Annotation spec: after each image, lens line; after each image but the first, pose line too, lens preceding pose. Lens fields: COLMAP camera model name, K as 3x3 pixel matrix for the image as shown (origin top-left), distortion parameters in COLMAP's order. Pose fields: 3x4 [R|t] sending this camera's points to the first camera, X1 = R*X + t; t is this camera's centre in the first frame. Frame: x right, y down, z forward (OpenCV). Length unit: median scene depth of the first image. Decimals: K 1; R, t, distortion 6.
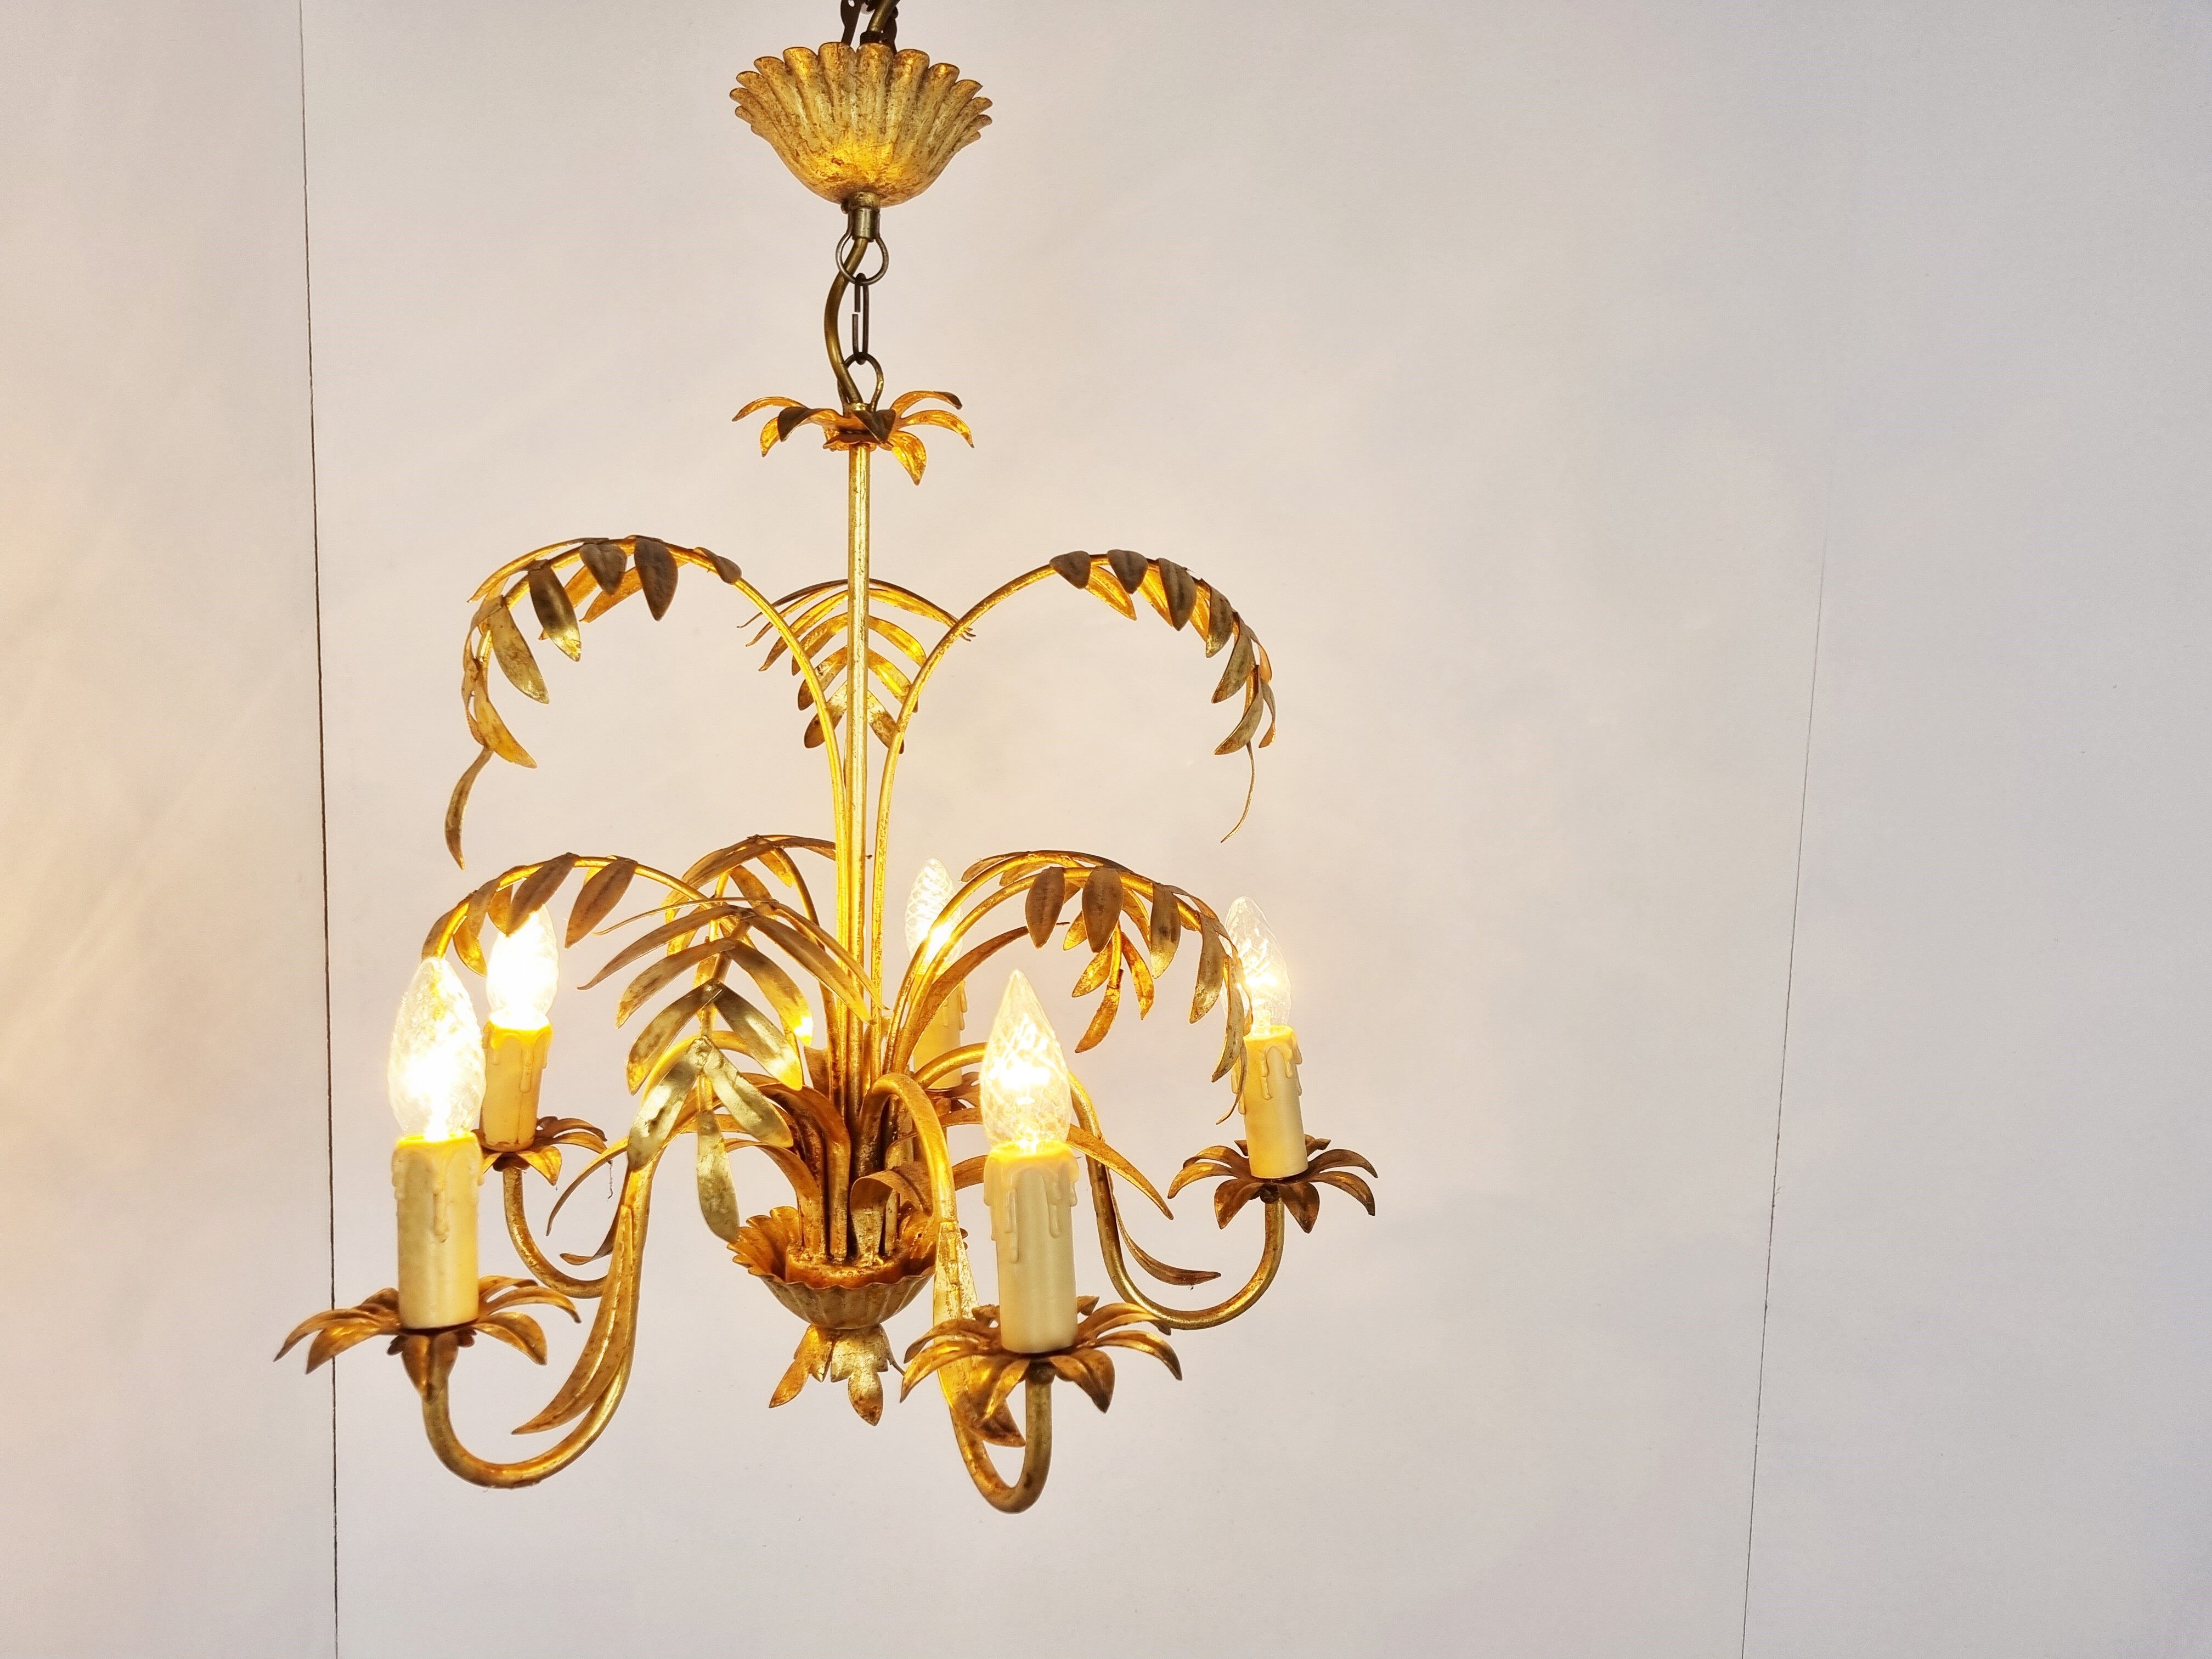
lens RADIAL K [[1691.7, 0, 1068.5], [0, 1691.7, 846.9], [0, 0, 1]] dist [0.050790, -0.008648]
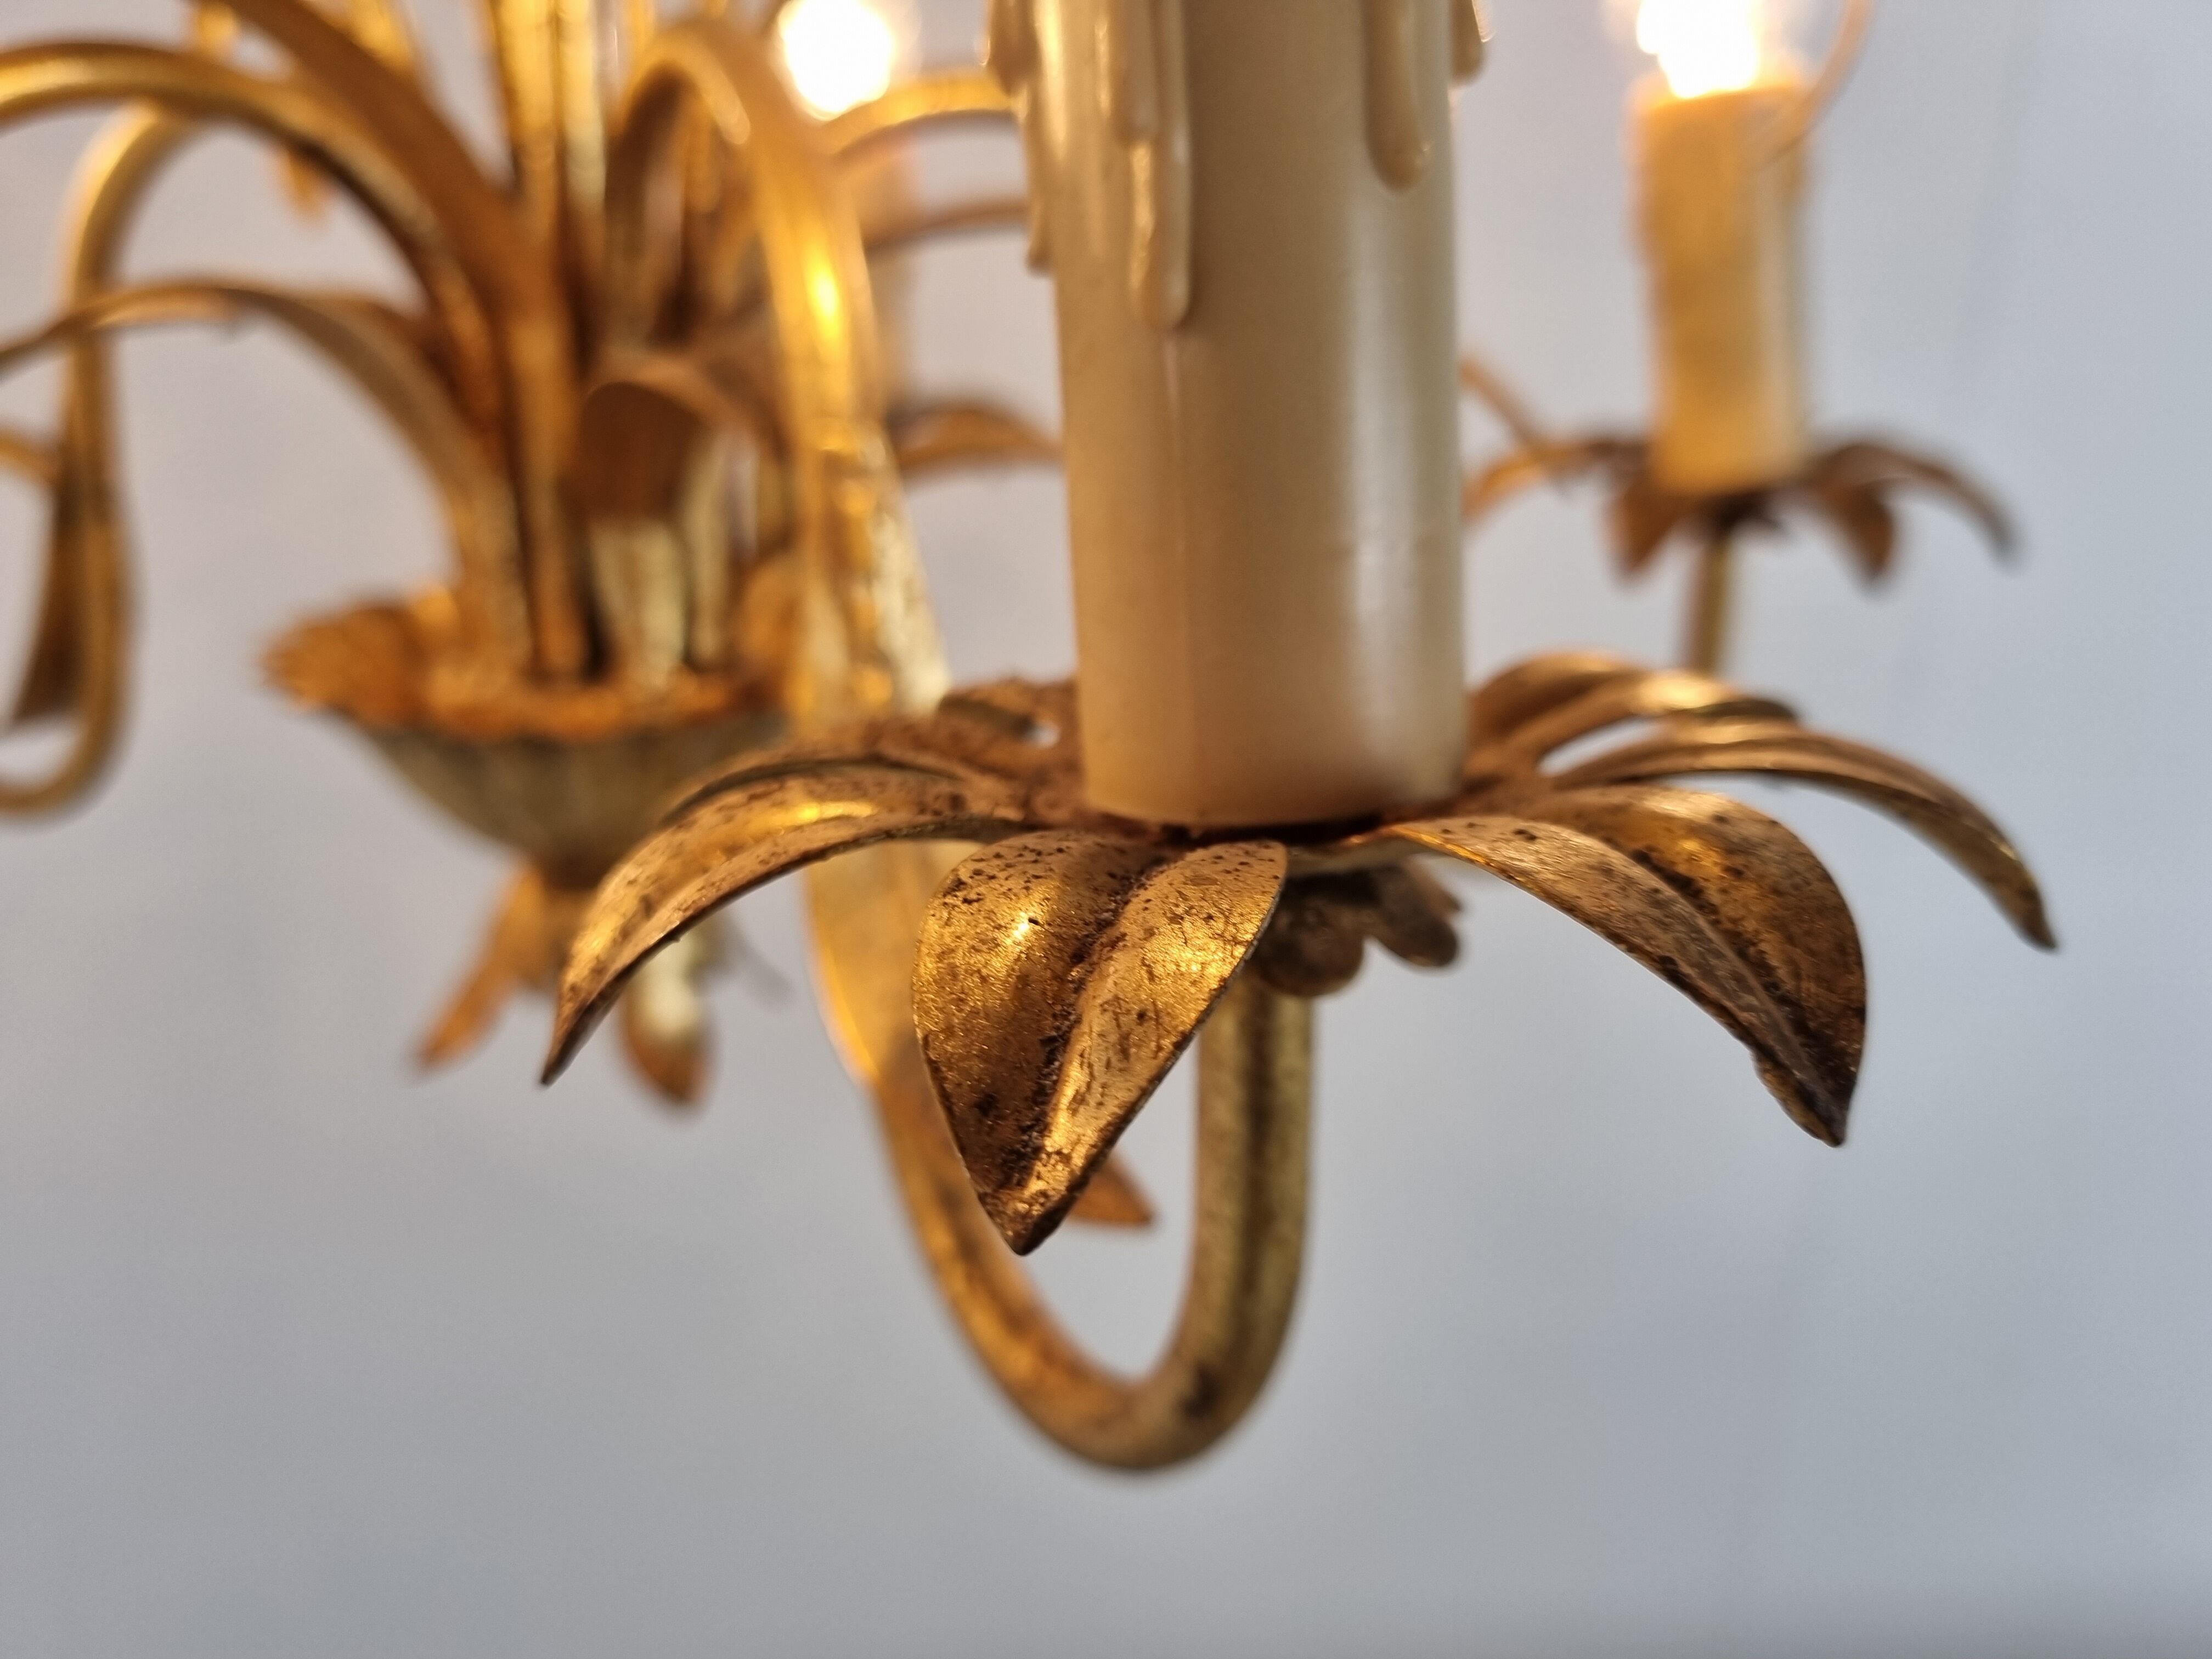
lens RADIAL K [[1838.6, 0, 1114.0], [0, 1838.6, 844.5], [0, 0, 1]] dist [-0.038623, 0.000400]
pose [[0.999341, -0.007083, 0.035592, -0.036482], [-0.000446, 0.978297, 0.207209, 0.207960], [-0.036287, -0.207089, 0.977649, 0.646703]]
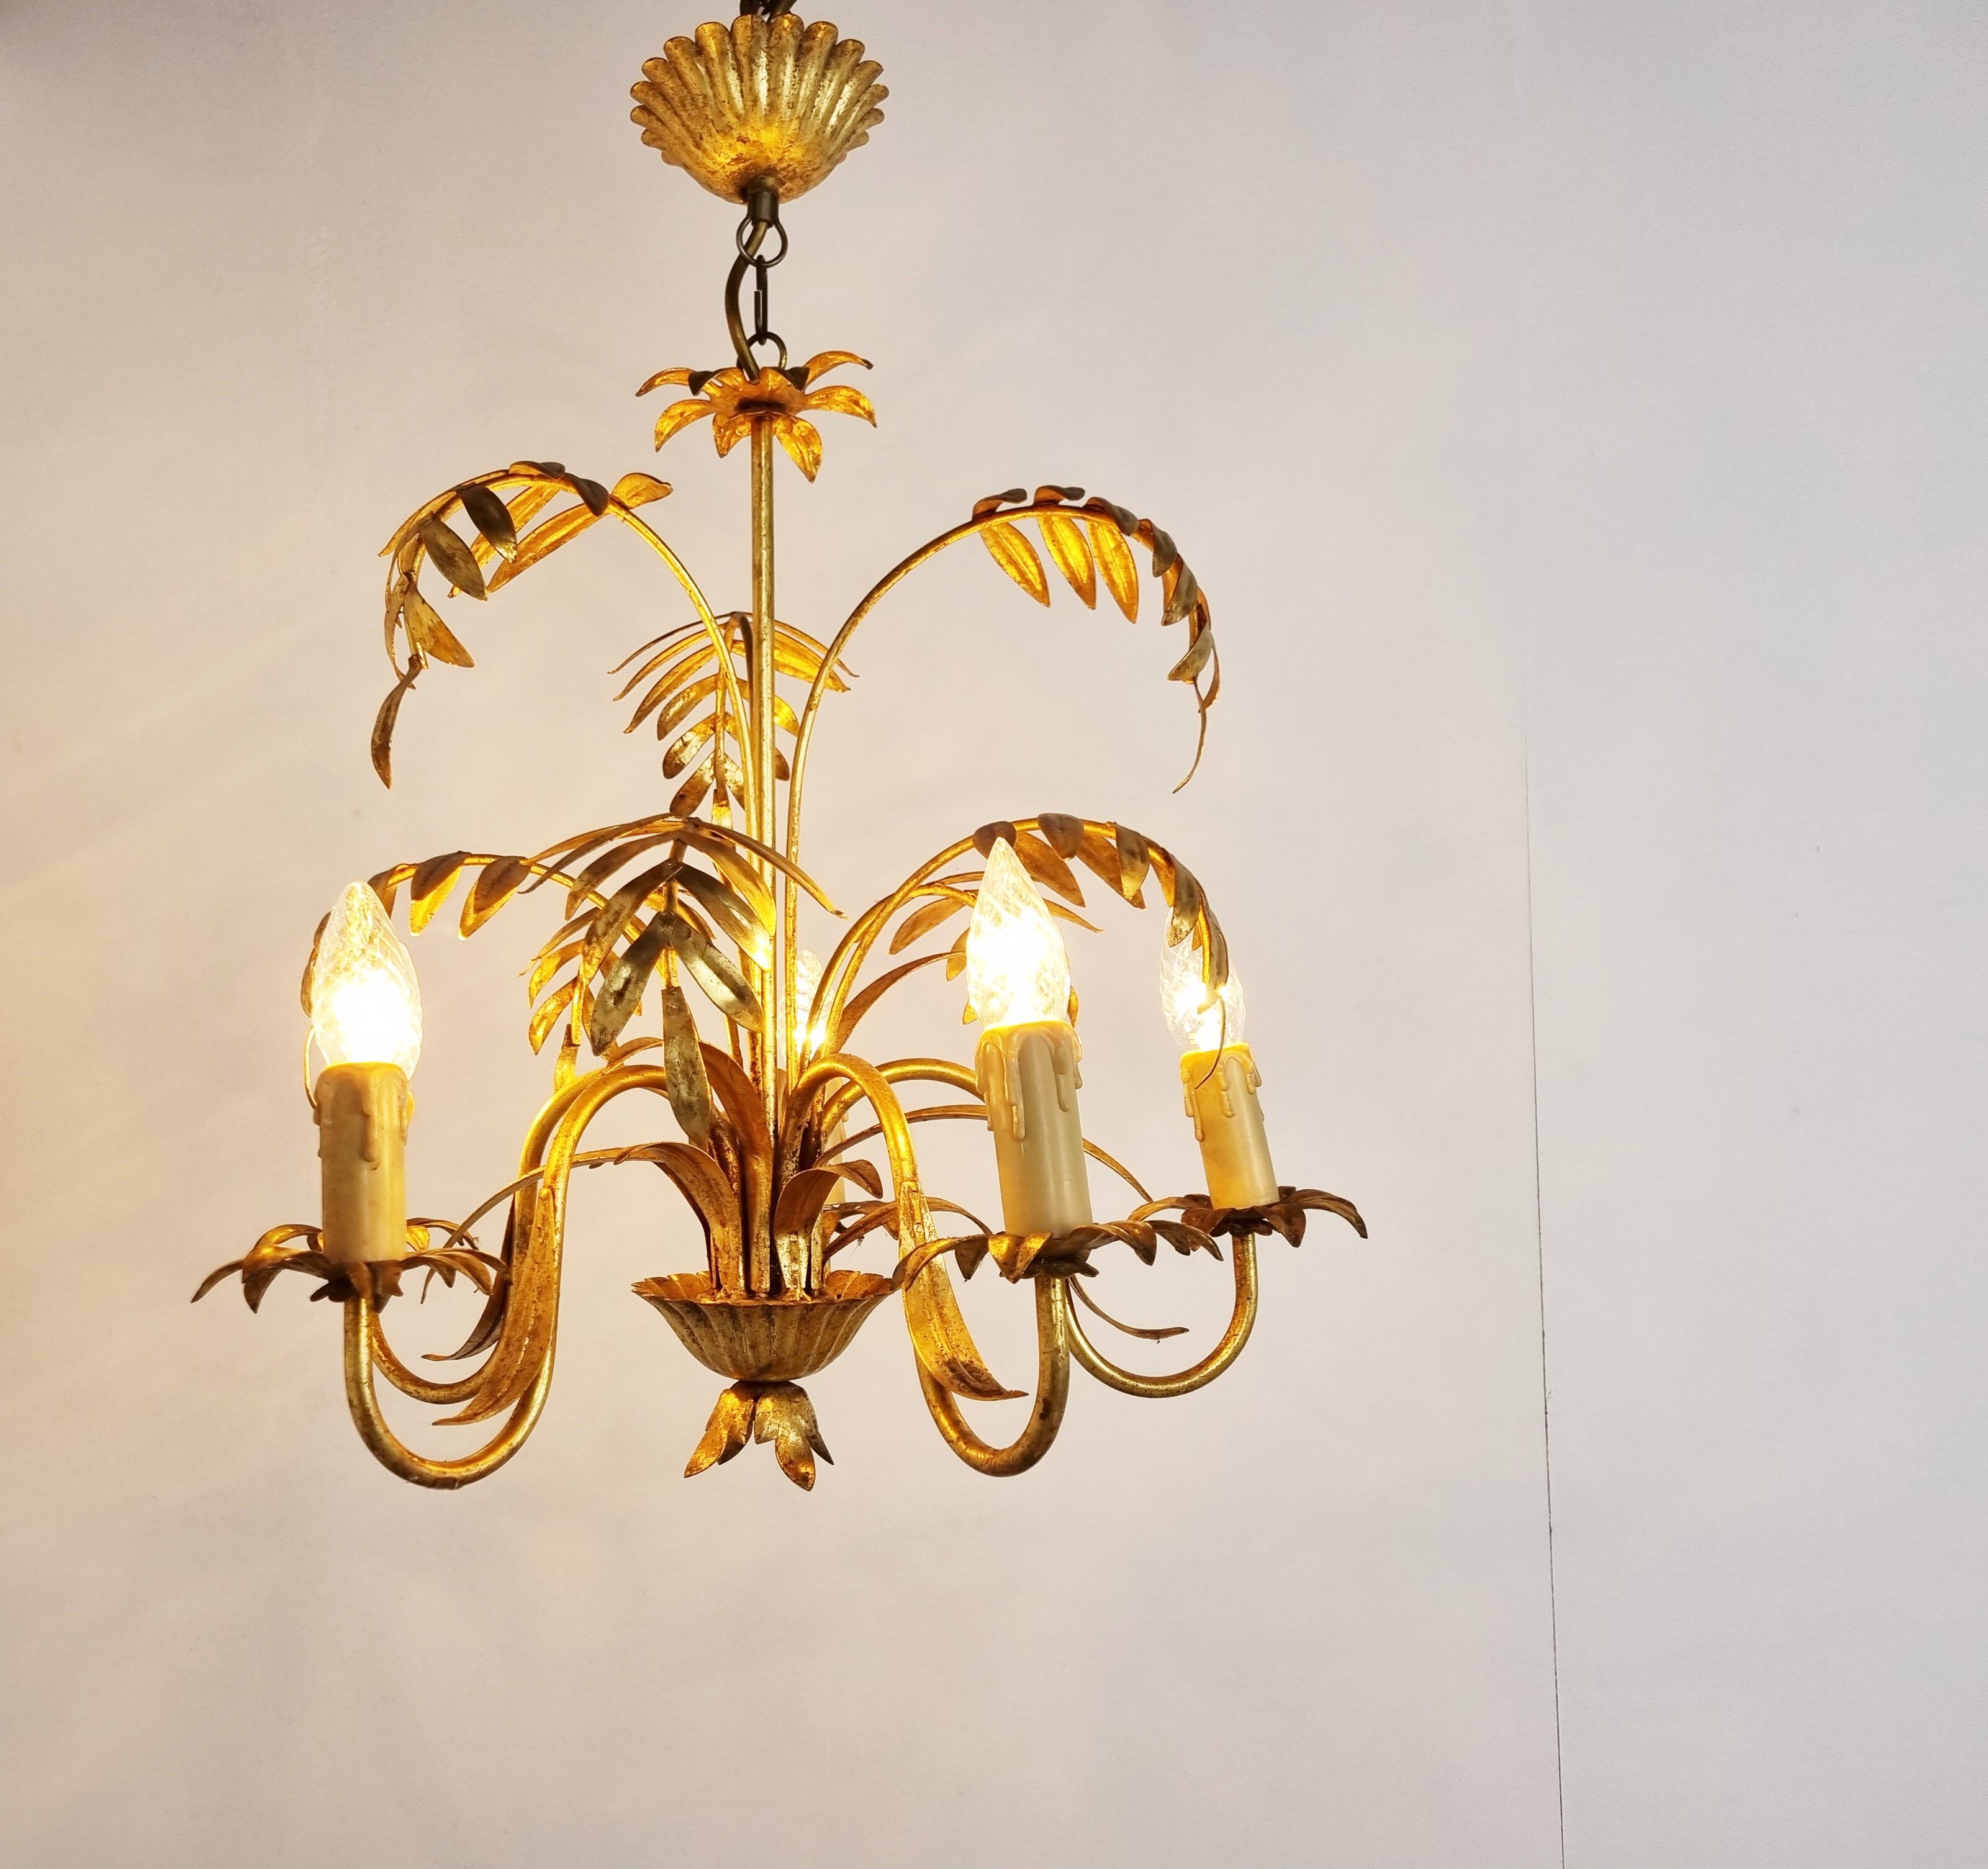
lens RADIAL K [[1906.2, 0, 728.6], [0, 1906.2, 933.0], [0, 0, 1]] dist [0.059315, 0.000000]
pose [[0.999062, -0.035479, -0.024836, -0.127044], [0.029686, 0.978574, -0.203746, 0.273466], [0.031532, 0.202818, 0.978709, -0.010632]]
